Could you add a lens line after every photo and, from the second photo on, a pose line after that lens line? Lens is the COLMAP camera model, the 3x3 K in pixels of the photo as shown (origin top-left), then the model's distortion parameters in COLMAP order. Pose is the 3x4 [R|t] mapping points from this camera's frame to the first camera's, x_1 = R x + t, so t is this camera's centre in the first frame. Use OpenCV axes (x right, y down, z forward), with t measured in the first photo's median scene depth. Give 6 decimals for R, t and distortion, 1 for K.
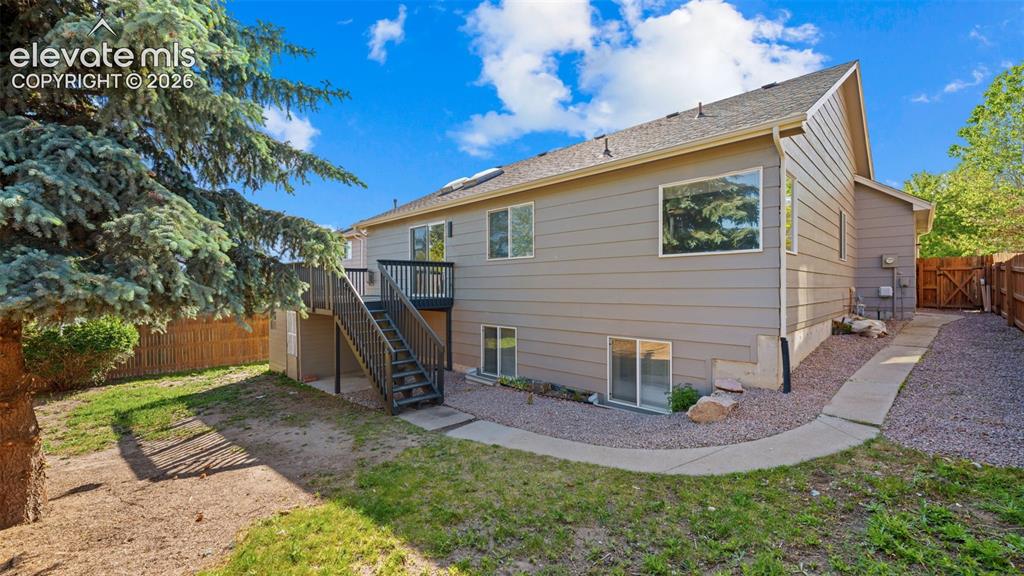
lens RADIAL K [[412.7, 0, 509.6], [0, 412.7, 288.8], [0, 0, 1]] dist [-0.001272, -0.000496]
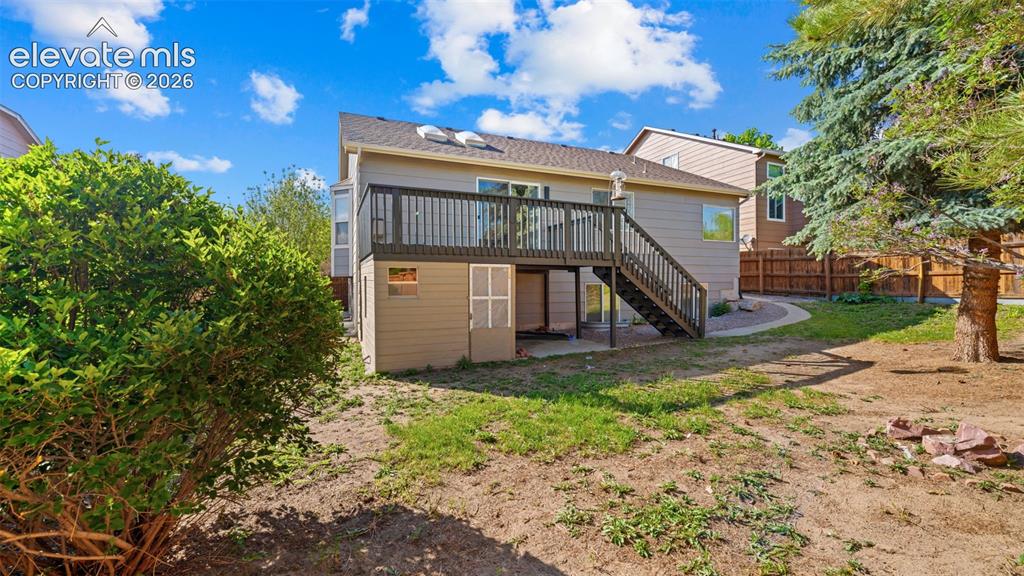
lens RADIAL K [[412.7, 0, 509.6], [0, 412.7, 288.8], [0, 0, 1]] dist [-0.001272, -0.000496]
pose [[0.397677, -0.009463, 0.917477, -1.705318], [0.003454, 0.999955, 0.008816, 0.126590], [-0.917519, -0.000337, 0.397692, 1.016957]]
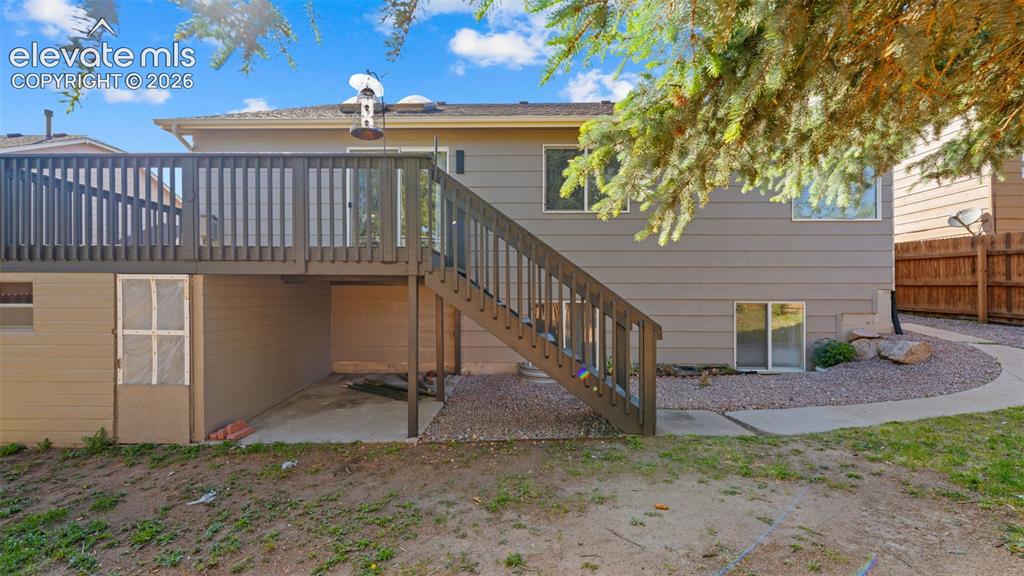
lens RADIAL K [[423.1, 0, 512.0], [0, 423.1, 288.0], [0, 0, 1]] dist [-0.000528, -0.000278]
pose [[0.736672, 0.006195, 0.676222, -0.816968], [-0.001429, 0.999970, -0.007604, 0.097210], [-0.676249, 0.004636, 0.736658, 0.668805]]
